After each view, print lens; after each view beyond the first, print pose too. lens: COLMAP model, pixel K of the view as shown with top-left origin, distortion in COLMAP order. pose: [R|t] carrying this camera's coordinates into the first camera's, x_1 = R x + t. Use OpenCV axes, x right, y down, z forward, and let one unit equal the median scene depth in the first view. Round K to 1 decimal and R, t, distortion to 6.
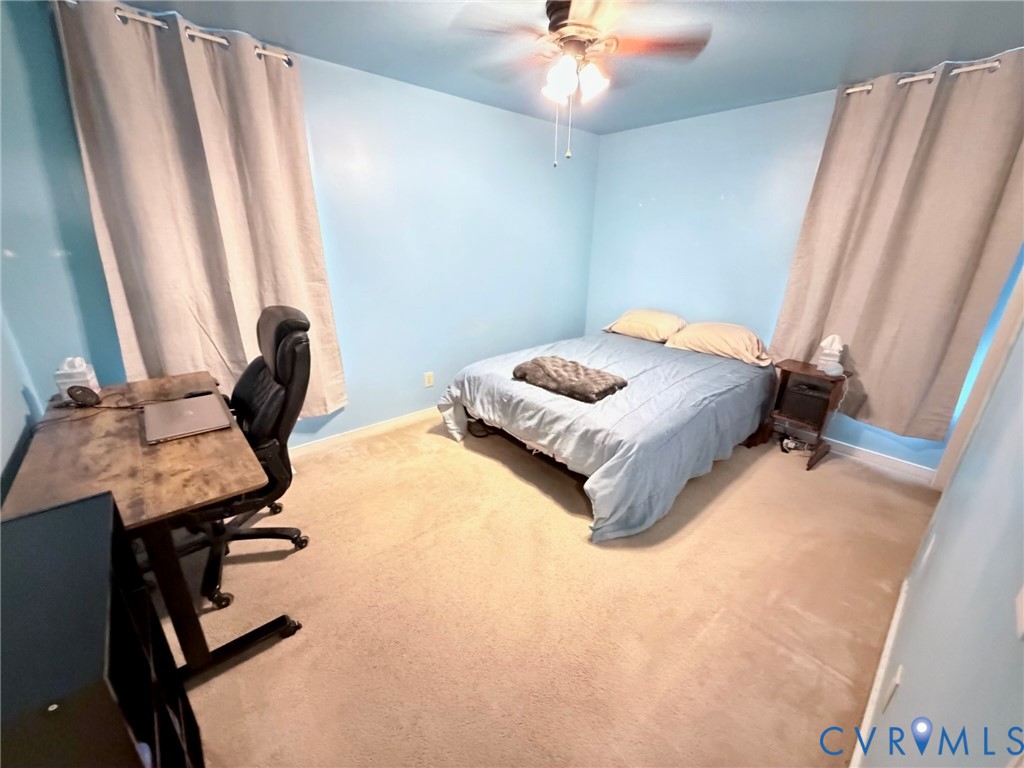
lens RADIAL K [[409.5, 0, 513.1], [0, 409.5, 384.1], [0, 0, 1]] dist [-0.015016, -0.000055]
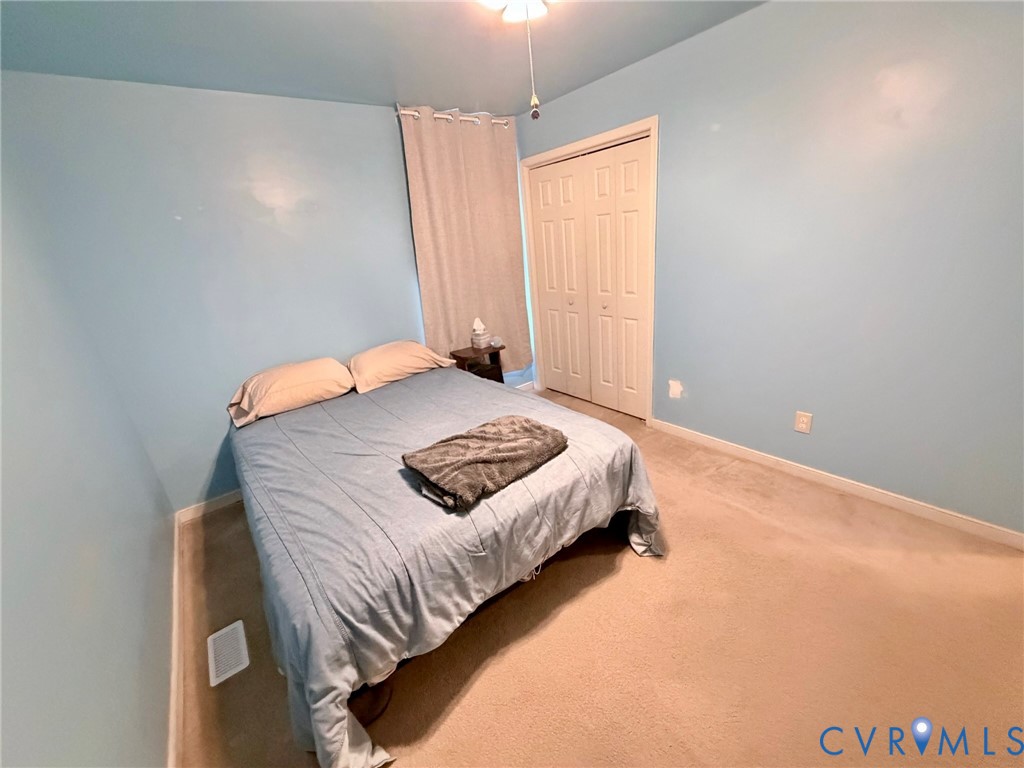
lens RADIAL K [[409.5, 0, 513.1], [0, 409.5, 382.4], [0, 0, 1]] dist [-0.015016, -0.000055]
pose [[0.057424, -0.356089, 0.932686, -0.425504], [0.433600, 0.850411, 0.297981, -0.285421], [-0.899274, 0.387301, 0.203234, 0.770184]]
